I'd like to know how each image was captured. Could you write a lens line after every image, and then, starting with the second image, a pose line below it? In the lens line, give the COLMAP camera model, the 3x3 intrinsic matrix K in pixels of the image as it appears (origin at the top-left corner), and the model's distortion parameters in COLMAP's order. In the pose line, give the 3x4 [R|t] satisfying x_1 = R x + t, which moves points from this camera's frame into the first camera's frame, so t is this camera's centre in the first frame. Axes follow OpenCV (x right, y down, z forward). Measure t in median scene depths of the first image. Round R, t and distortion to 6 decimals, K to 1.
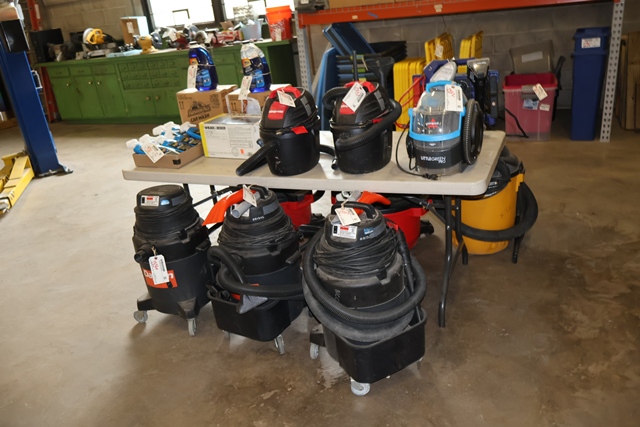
lens RADIAL K [[537.9, 0, 319.1], [0, 537.9, 215.1], [0, 0, 1]] dist [-0.002239, 0.004715]
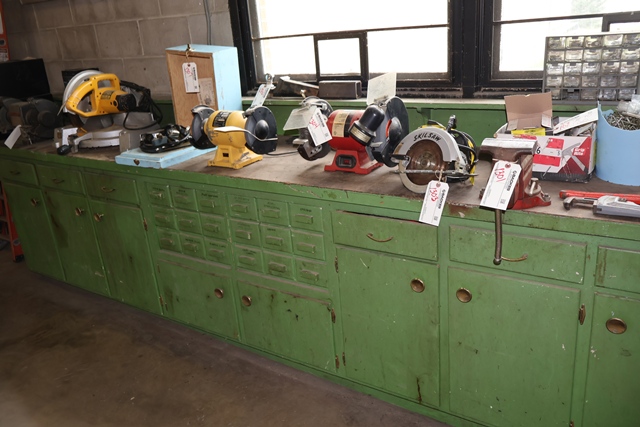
lens RADIAL K [[537.9, 0, 320.7], [0, 537.9, 211.7], [0, 0, 1]] dist [-0.002239, 0.004715]
pose [[0.981244, 0.101315, -0.163999, -0.203772], [-0.104823, 0.994408, -0.012858, -0.265994], [0.161779, 0.029807, 0.986377, 0.673669]]
